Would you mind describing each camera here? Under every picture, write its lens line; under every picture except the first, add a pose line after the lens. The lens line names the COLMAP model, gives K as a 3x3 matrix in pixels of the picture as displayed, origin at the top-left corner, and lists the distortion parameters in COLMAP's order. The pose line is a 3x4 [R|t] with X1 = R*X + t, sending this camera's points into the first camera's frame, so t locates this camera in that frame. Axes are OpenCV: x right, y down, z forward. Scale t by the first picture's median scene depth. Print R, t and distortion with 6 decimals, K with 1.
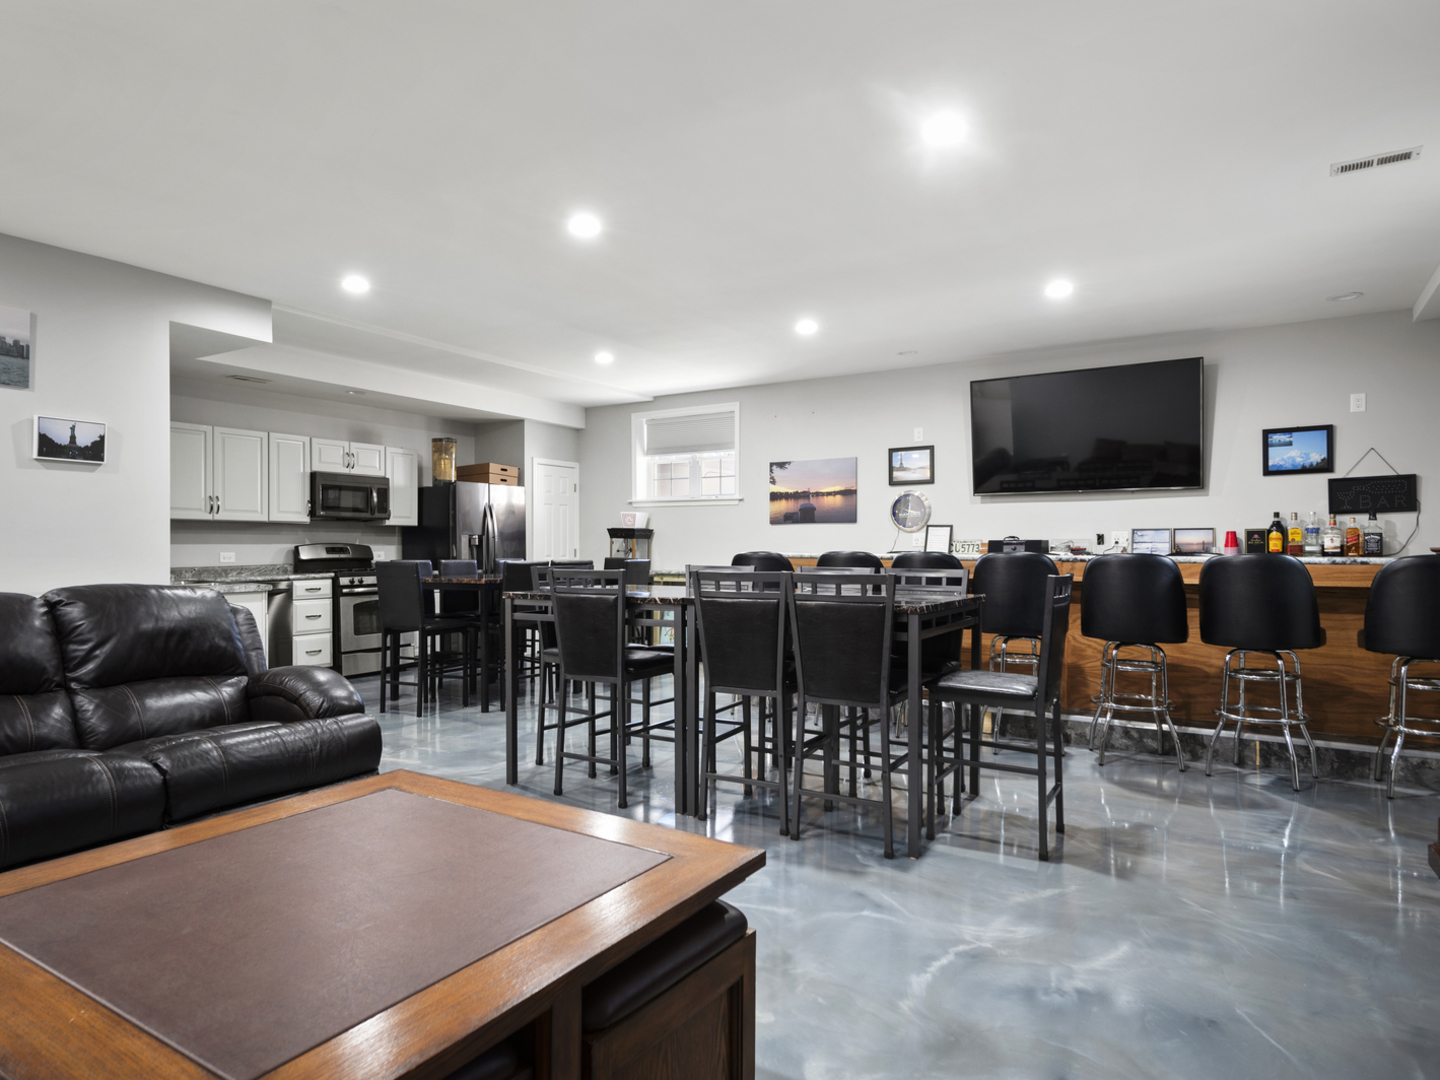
lens RADIAL K [[857.2, 0, 702.7], [0, 857.2, 545.6], [0, 0, 1]] dist [0.006079, -0.001021]
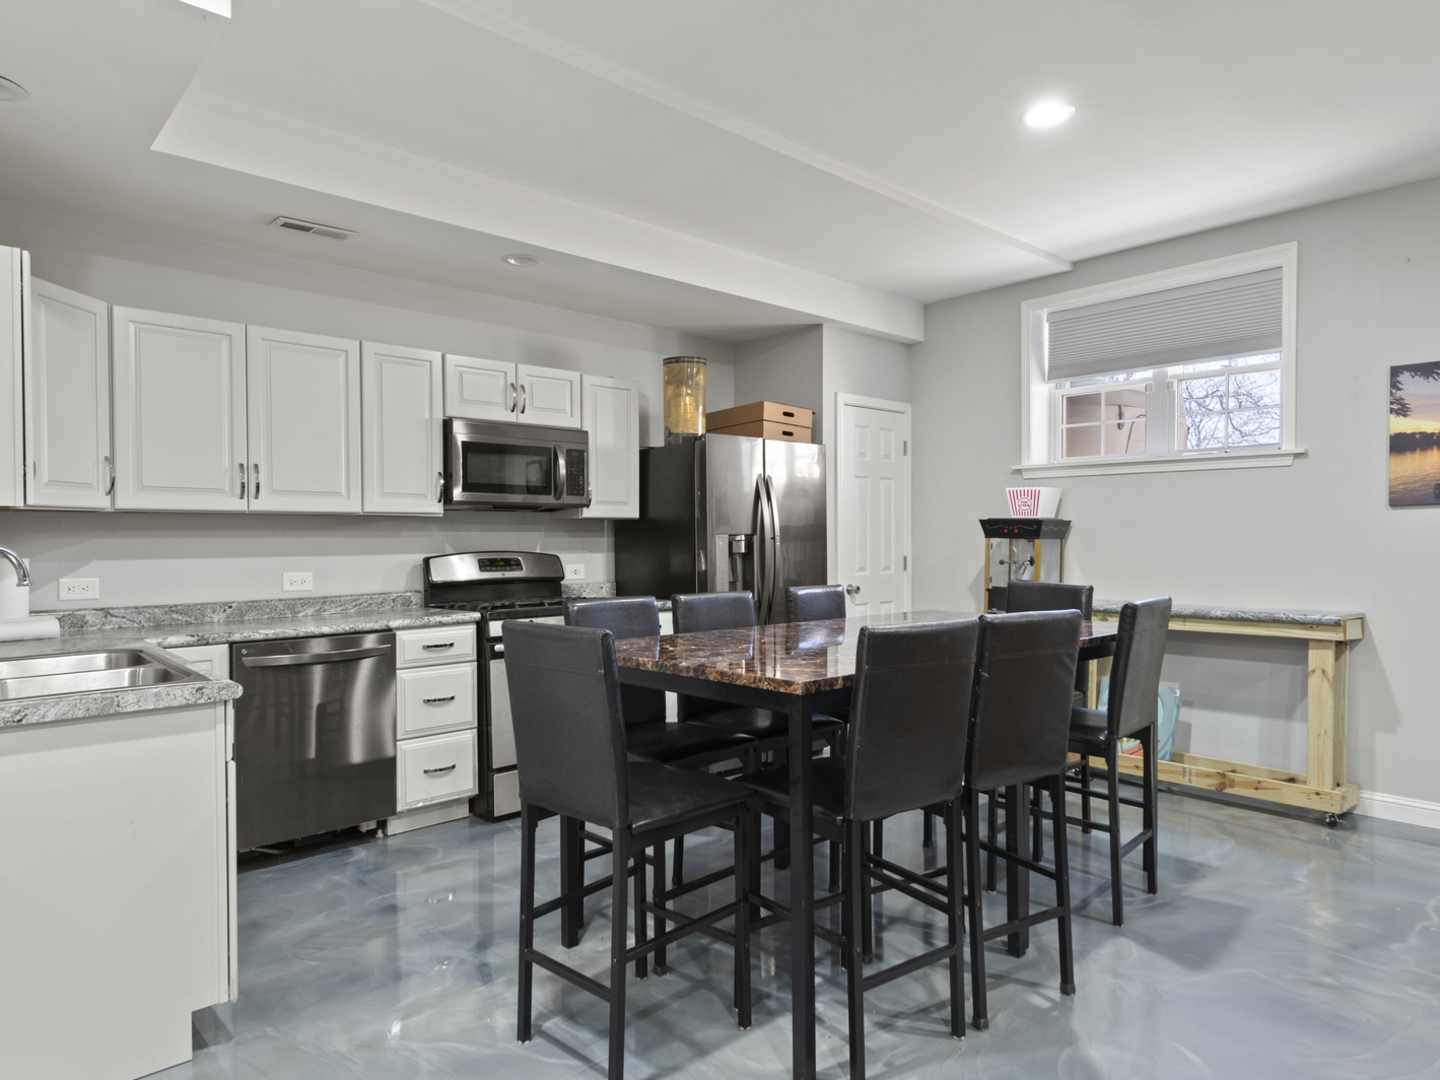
lens RADIAL K [[897.5, 0, 691.7], [0, 897.5, 547.0], [0, 0, 1]] dist [0.029868, -0.015487]
pose [[0.960035, -0.000116, -0.279879, -0.137986], [0.004059, 0.999901, 0.013506, -0.012110], [0.279850, -0.014102, 0.959940, 0.454791]]
